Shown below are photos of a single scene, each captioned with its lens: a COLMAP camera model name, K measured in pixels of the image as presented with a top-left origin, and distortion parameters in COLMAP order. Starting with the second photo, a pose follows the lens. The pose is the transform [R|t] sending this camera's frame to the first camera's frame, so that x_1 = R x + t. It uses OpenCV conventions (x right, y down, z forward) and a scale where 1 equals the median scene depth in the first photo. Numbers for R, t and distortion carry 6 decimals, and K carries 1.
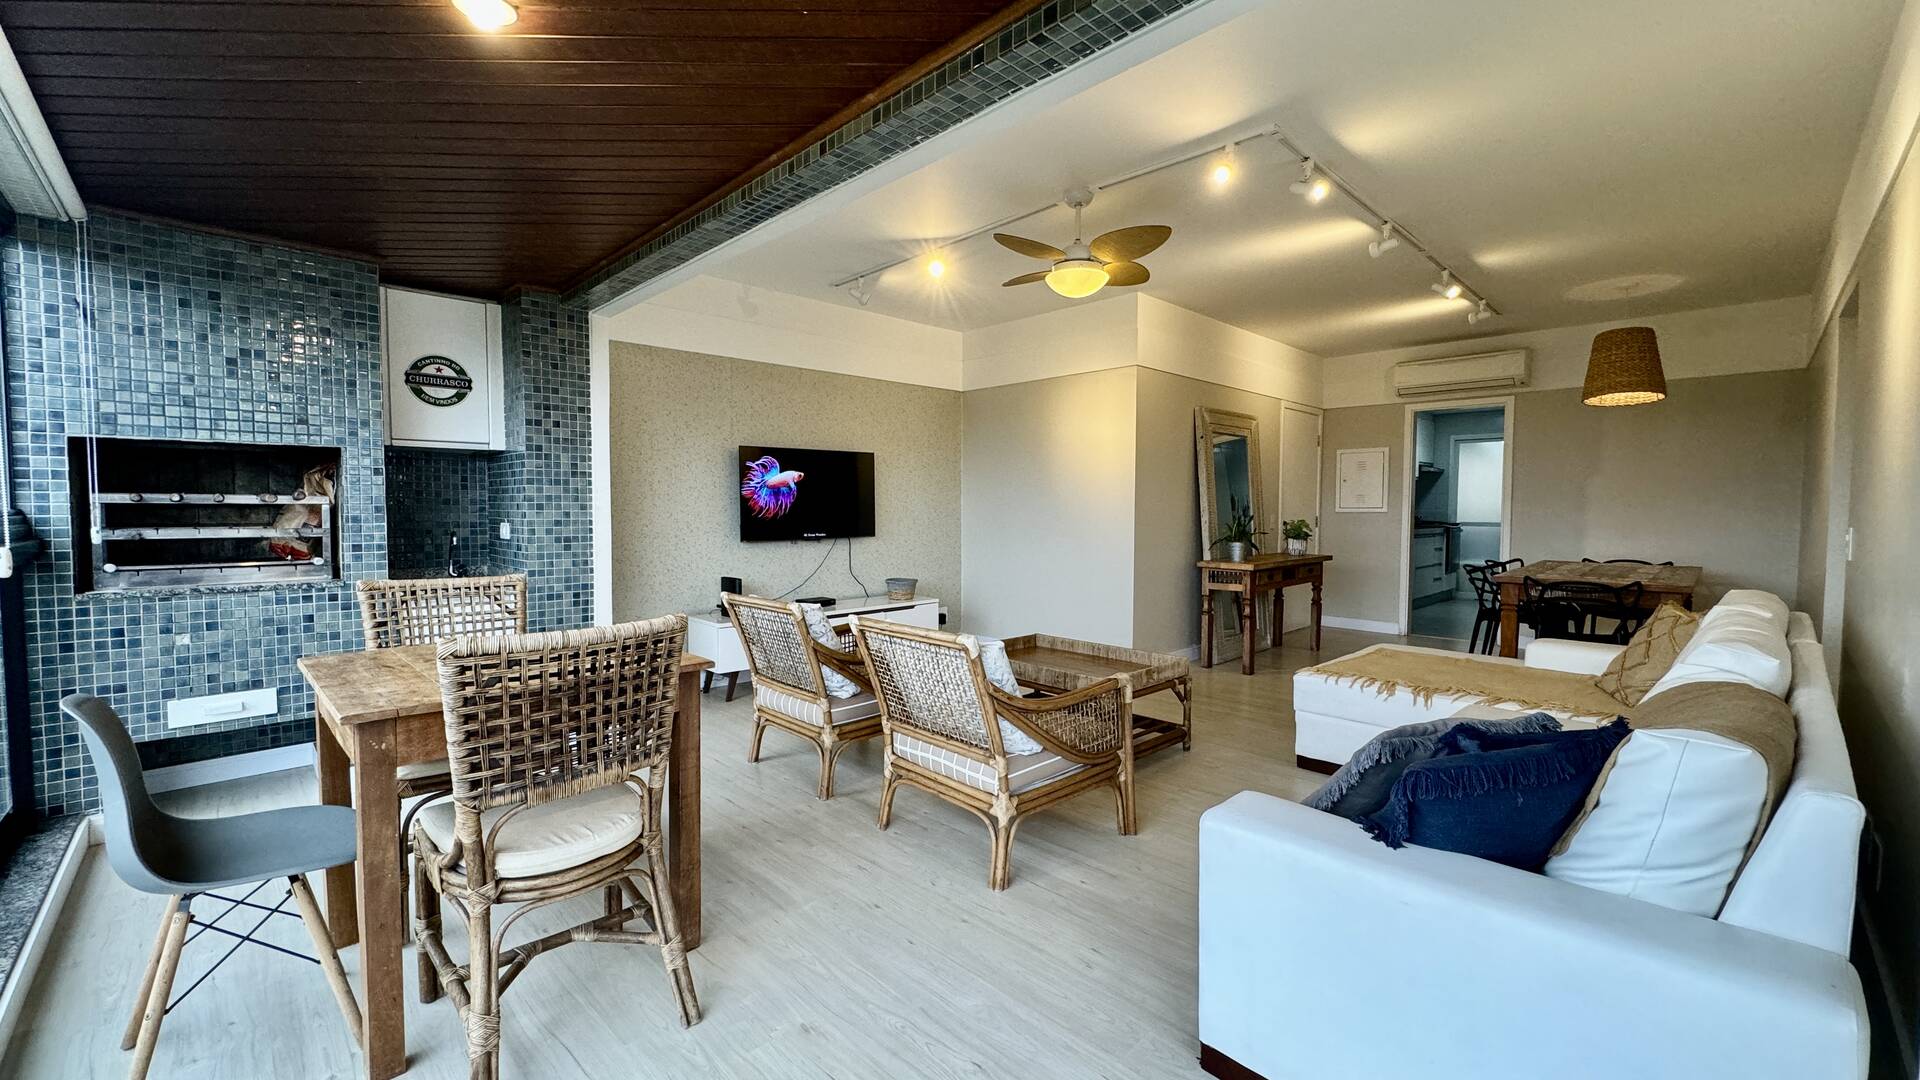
lens RADIAL K [[763.1, 0, 958.8], [0, 763.1, 541.6], [0, 0, 1]] dist [-0.003100, 0.000783]
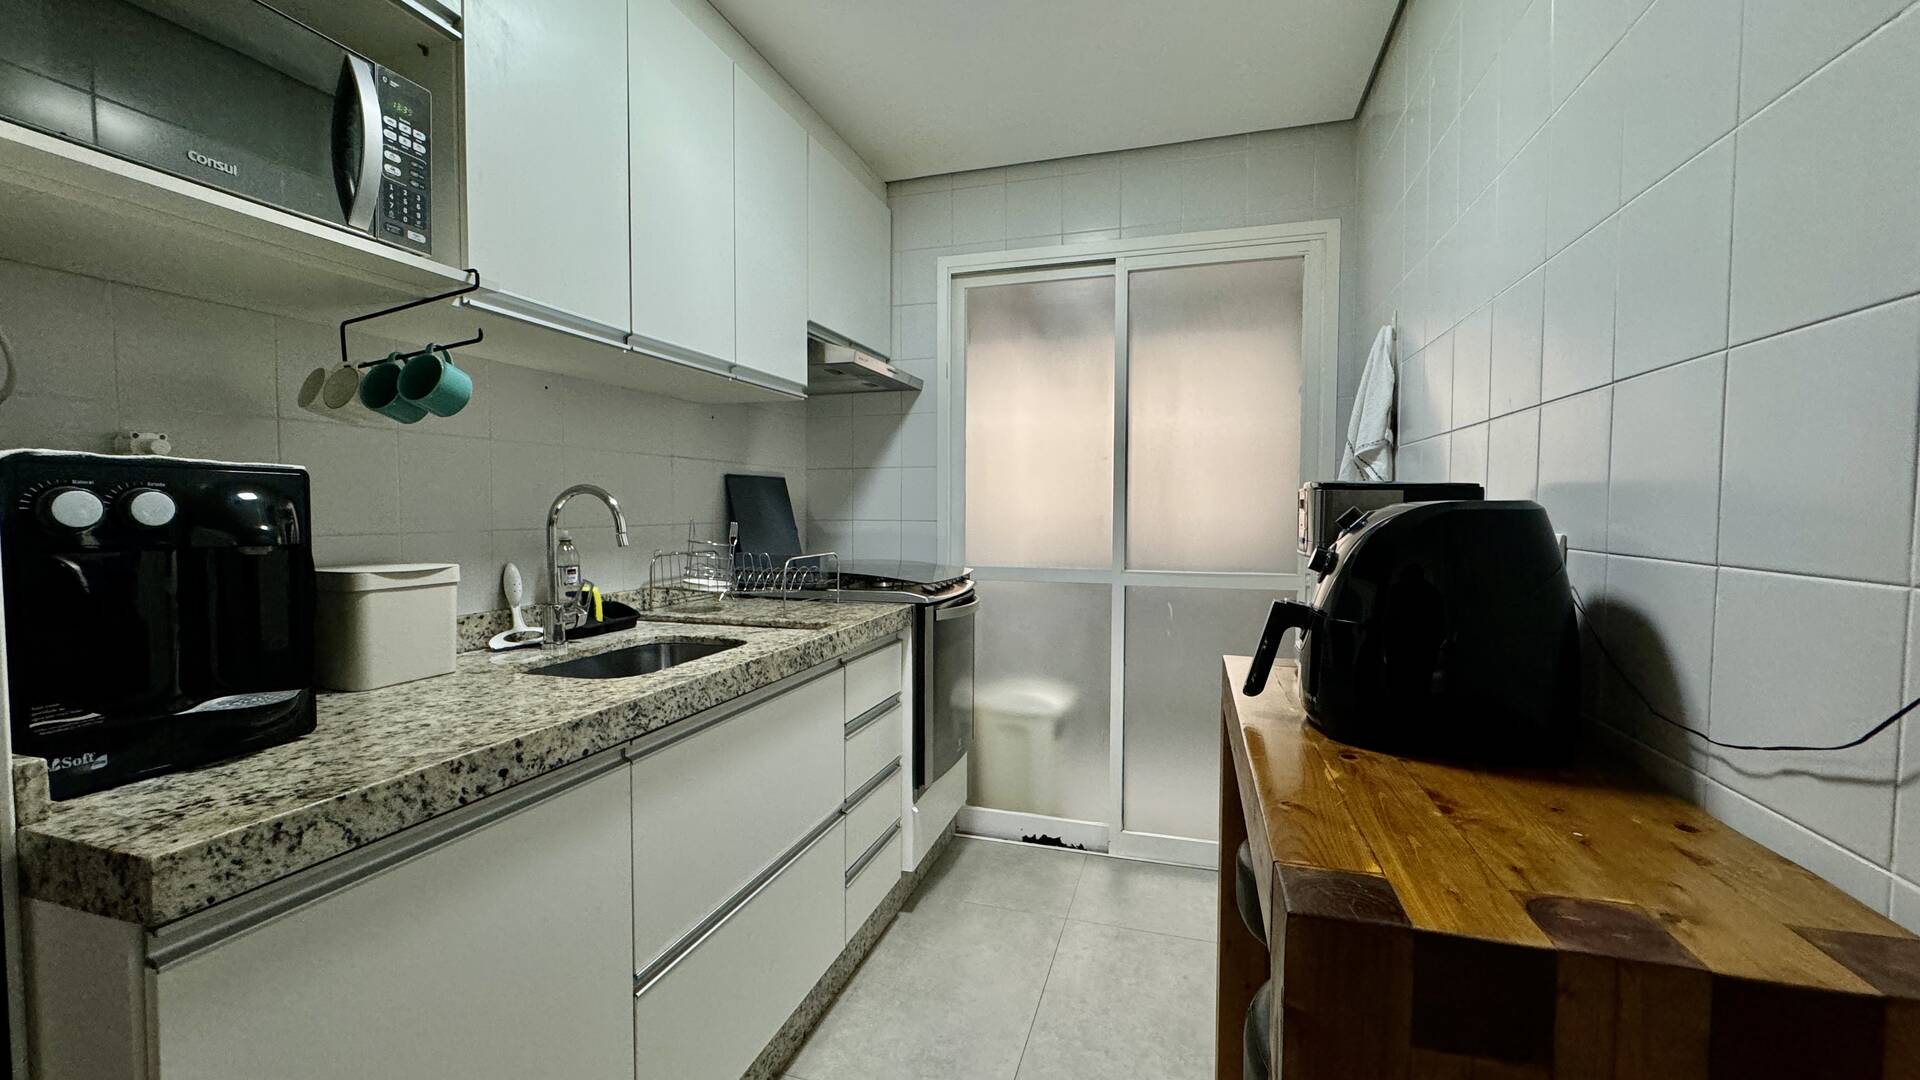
lens RADIAL K [[763.1, 0, 959.5], [0, 763.1, 535.7], [0, 0, 1]] dist [-0.003100, 0.000783]
pose [[0.878484, -0.019277, 0.477382, 1.661541], [0.018716, 0.999807, 0.005931, -0.123174], [-0.477404, 0.003725, 0.878676, 2.418146]]
